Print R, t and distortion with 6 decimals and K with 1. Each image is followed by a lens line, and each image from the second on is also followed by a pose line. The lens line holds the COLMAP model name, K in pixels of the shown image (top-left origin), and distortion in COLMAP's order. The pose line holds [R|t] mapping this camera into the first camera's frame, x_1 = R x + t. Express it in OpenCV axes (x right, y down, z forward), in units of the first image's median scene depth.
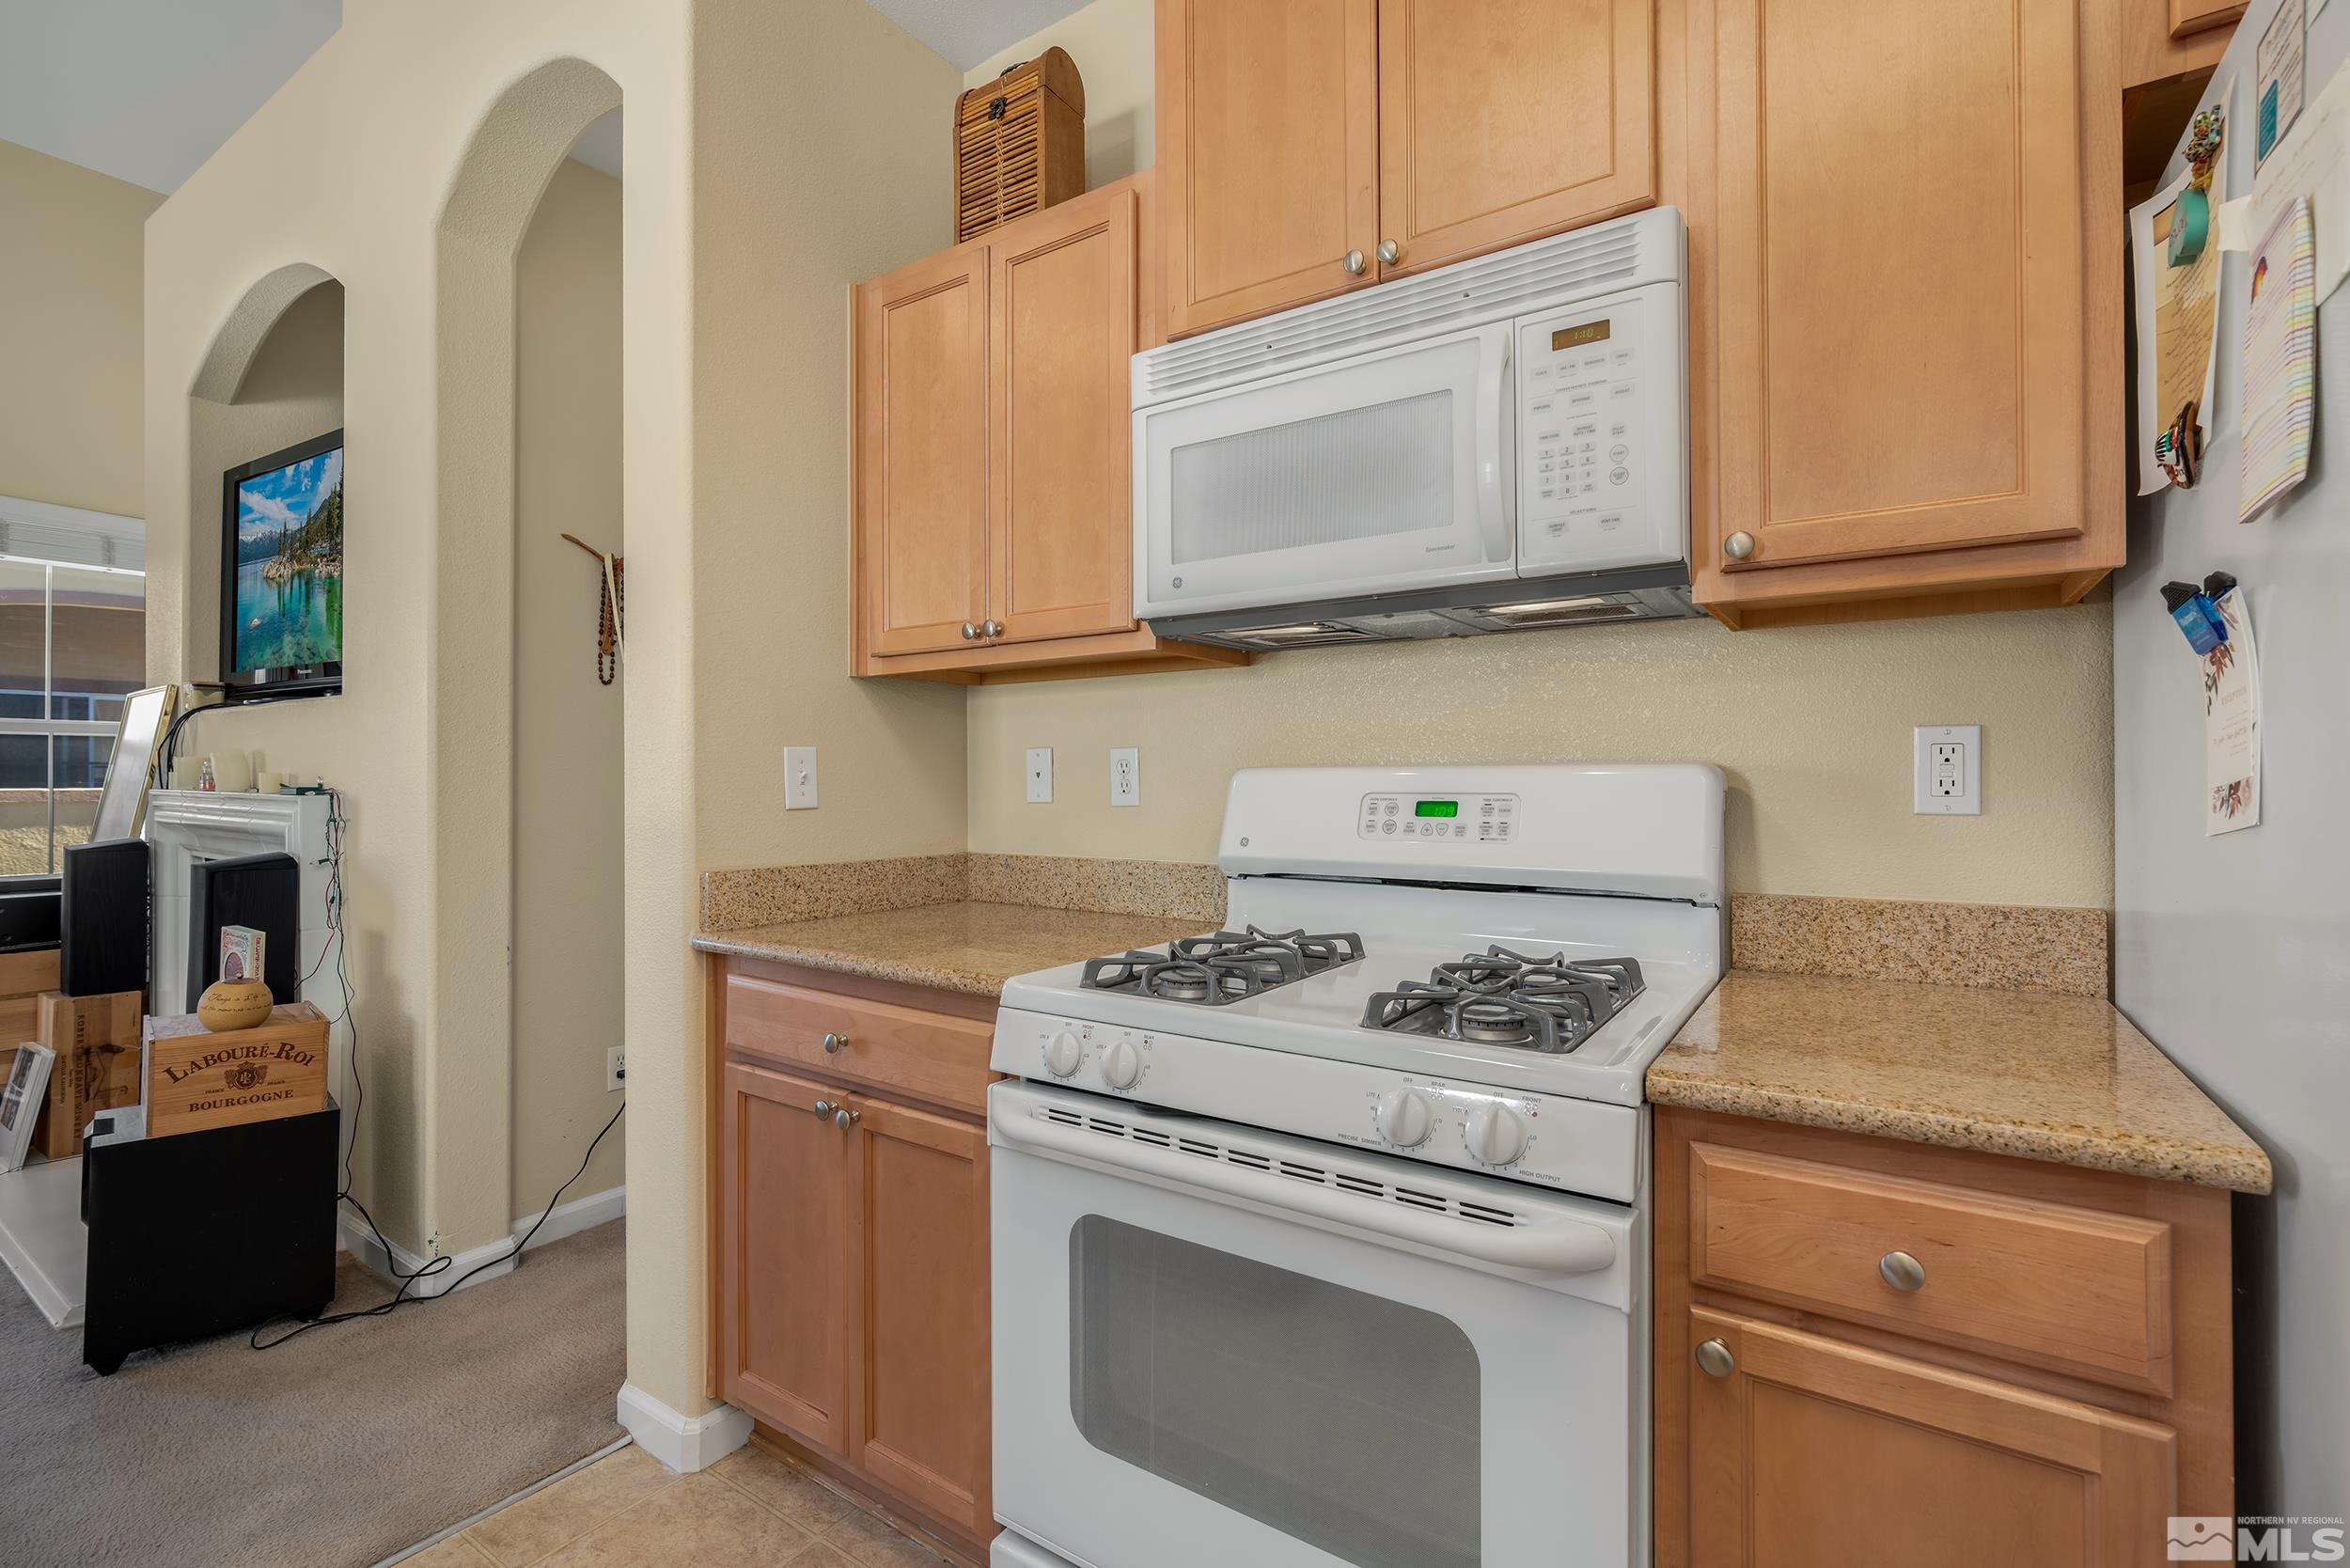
lens RADIAL K [[1044.4, 0, 1158.8], [0, 1044.4, 777.8], [0, 0, 1]] dist [-0.005753, 0.001210]
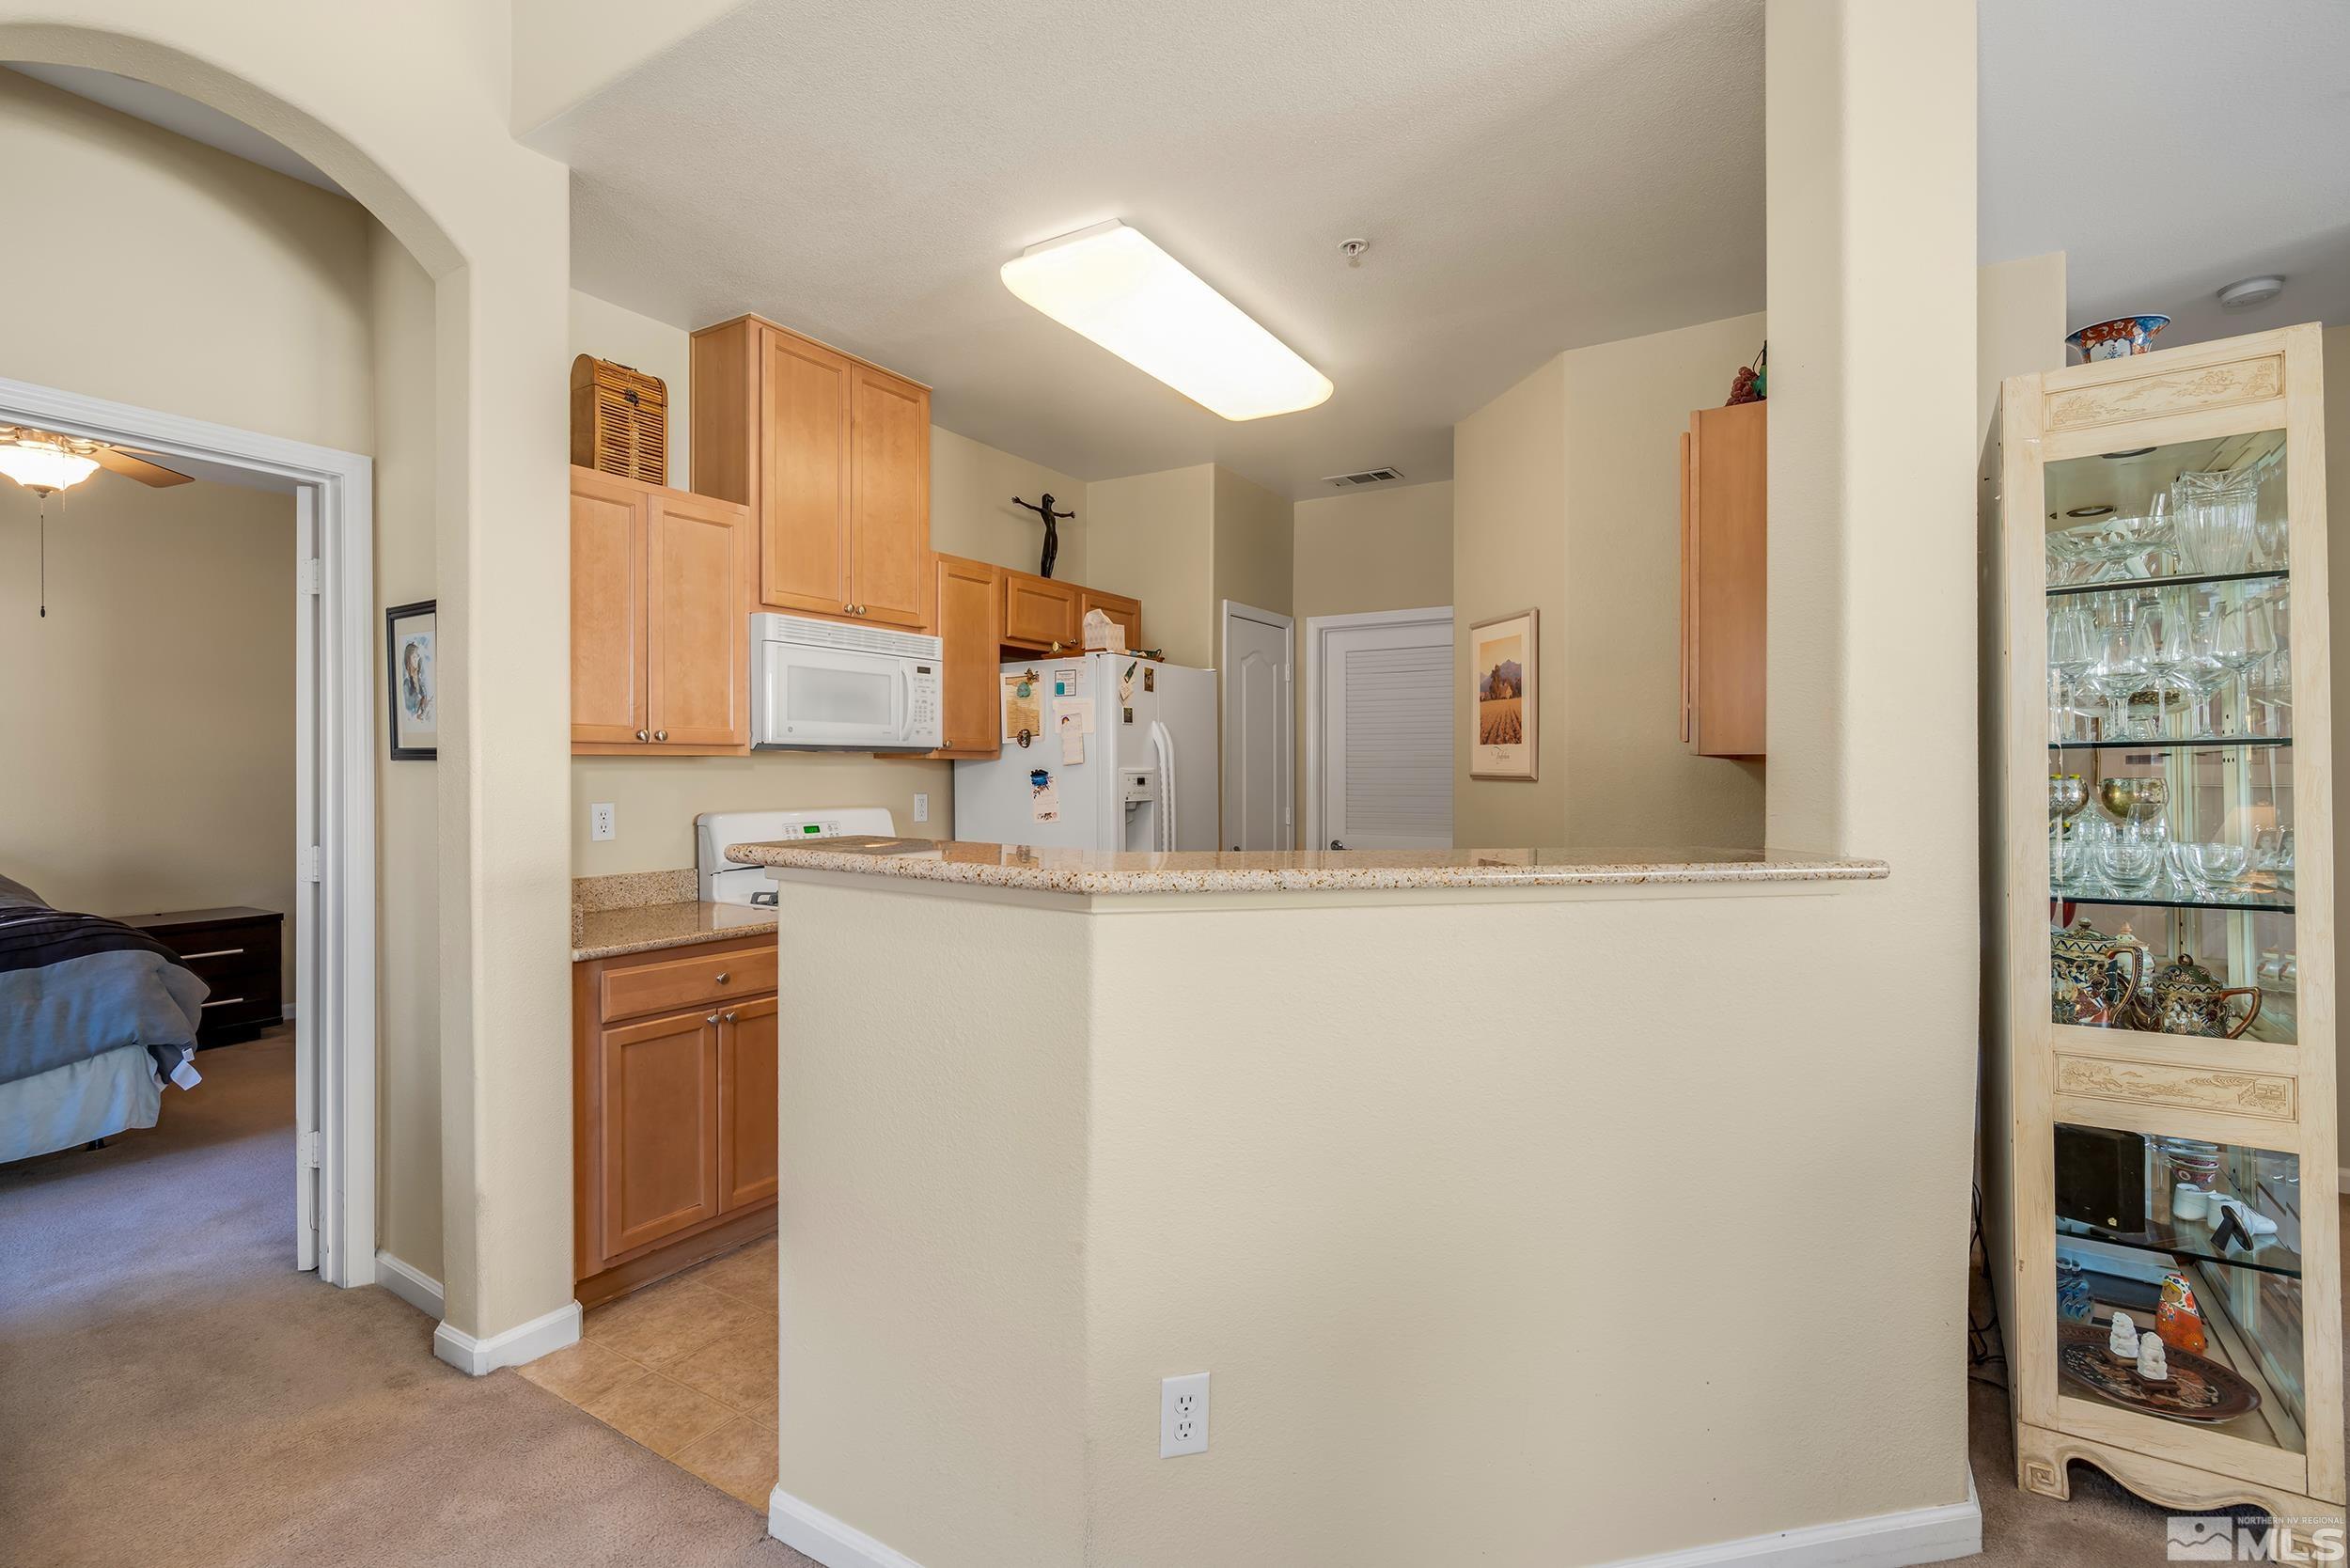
lens RADIAL K [[1077.6, 0, 1164.2], [0, 1077.6, 780.4], [0, 0, 1]] dist [-0.008551, 0.006547]
pose [[-0.028061, -0.011089, 0.999545, -1.708840], [-0.006732, 0.999918, 0.010904, -0.087852], [-0.999584, -0.006423, -0.028133, 0.236364]]
